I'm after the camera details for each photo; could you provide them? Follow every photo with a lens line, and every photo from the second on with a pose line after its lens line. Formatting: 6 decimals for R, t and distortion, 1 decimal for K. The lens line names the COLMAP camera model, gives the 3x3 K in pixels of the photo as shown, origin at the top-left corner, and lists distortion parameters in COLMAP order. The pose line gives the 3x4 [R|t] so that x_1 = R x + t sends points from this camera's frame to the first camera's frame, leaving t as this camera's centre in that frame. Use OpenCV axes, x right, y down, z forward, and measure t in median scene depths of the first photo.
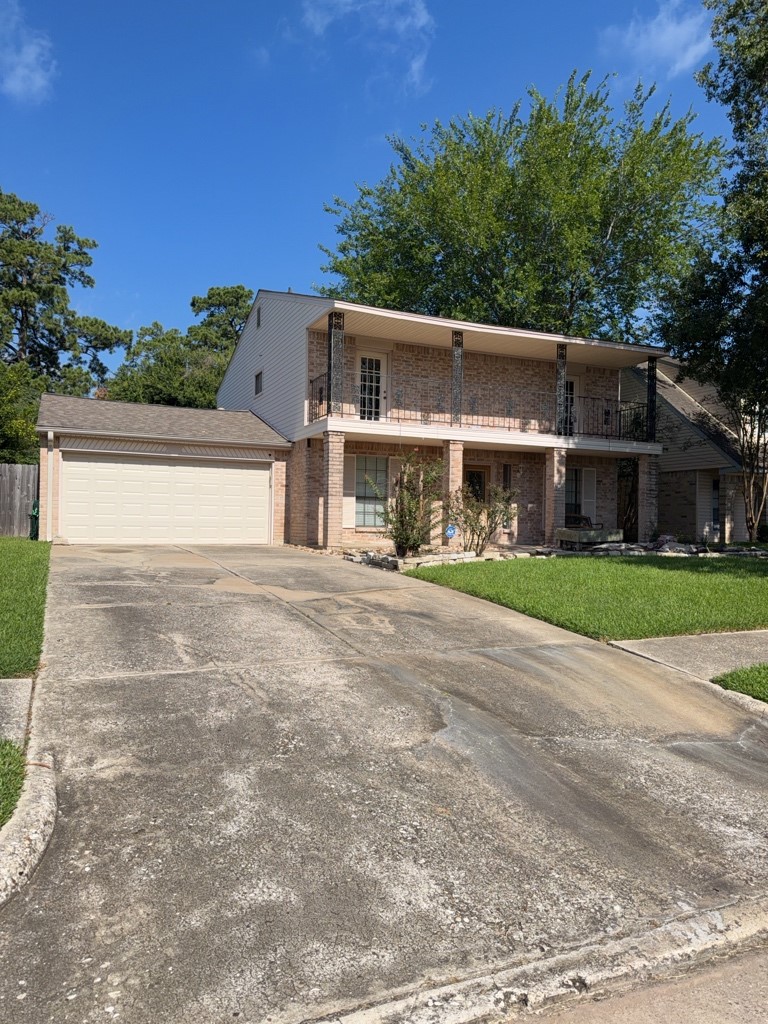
lens RADIAL K [[704.4, 0, 384.0], [0, 704.4, 512.0], [0, 0, 1]] dist [0.080187, -0.003063]
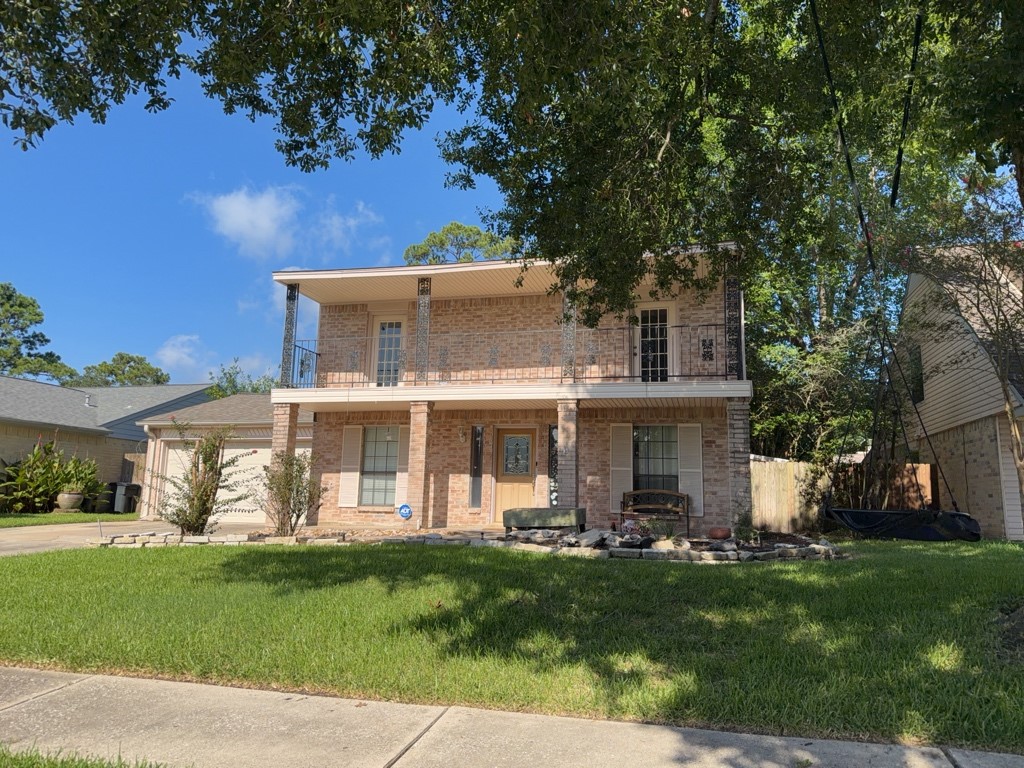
lens RADIAL K [[704.4, 0, 512.0], [0, 704.4, 384.0], [0, 0, 1]] dist [0.080187, -0.003063]
pose [[0.778755, -0.102413, -0.618913, 0.670848], [0.002356, 0.987055, -0.160366, 0.013045], [0.627324, 0.123428, 0.768915, 0.390772]]
